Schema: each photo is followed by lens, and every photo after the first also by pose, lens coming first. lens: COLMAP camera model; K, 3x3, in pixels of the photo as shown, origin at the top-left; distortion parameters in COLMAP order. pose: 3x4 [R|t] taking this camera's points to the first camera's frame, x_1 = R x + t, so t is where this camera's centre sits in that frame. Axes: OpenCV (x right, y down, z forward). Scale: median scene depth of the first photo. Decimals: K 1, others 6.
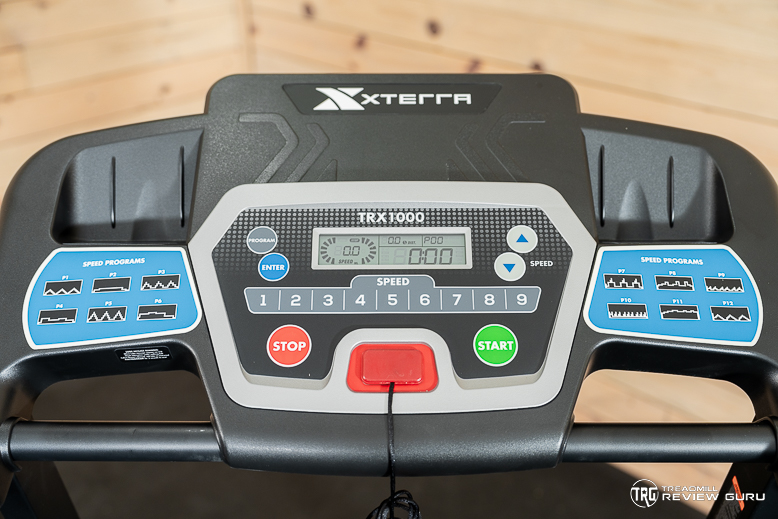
lens RADIAL K [[921.3, 0, 392.9], [0, 921.3, 259.6], [0, 0, 1]] dist [0.000208, 0.000000]
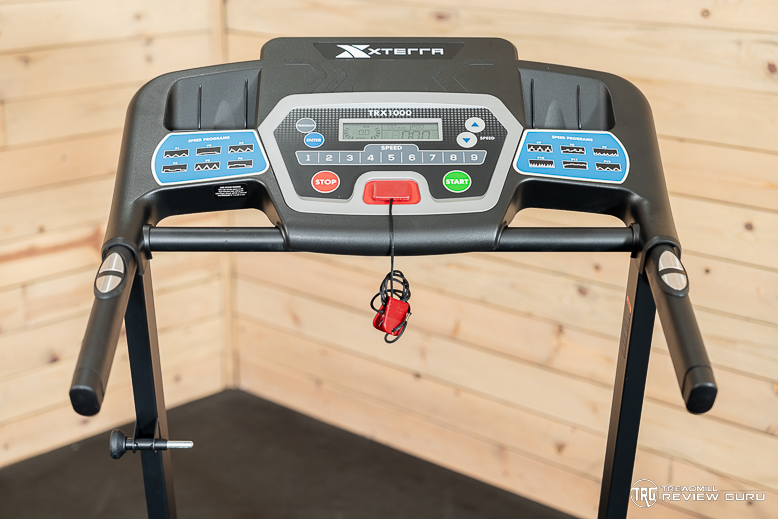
lens RADIAL K [[1359.6, 0, 387.0], [0, 1359.6, 260.2], [0, 0, 1]] dist [0.028437, 0.000000]
pose [[0.999925, 0.001593, 0.012110, -0.034419], [0.000735, 0.981811, -0.189861, 0.634940], [-0.012193, 0.189856, 0.981736, -1.194908]]
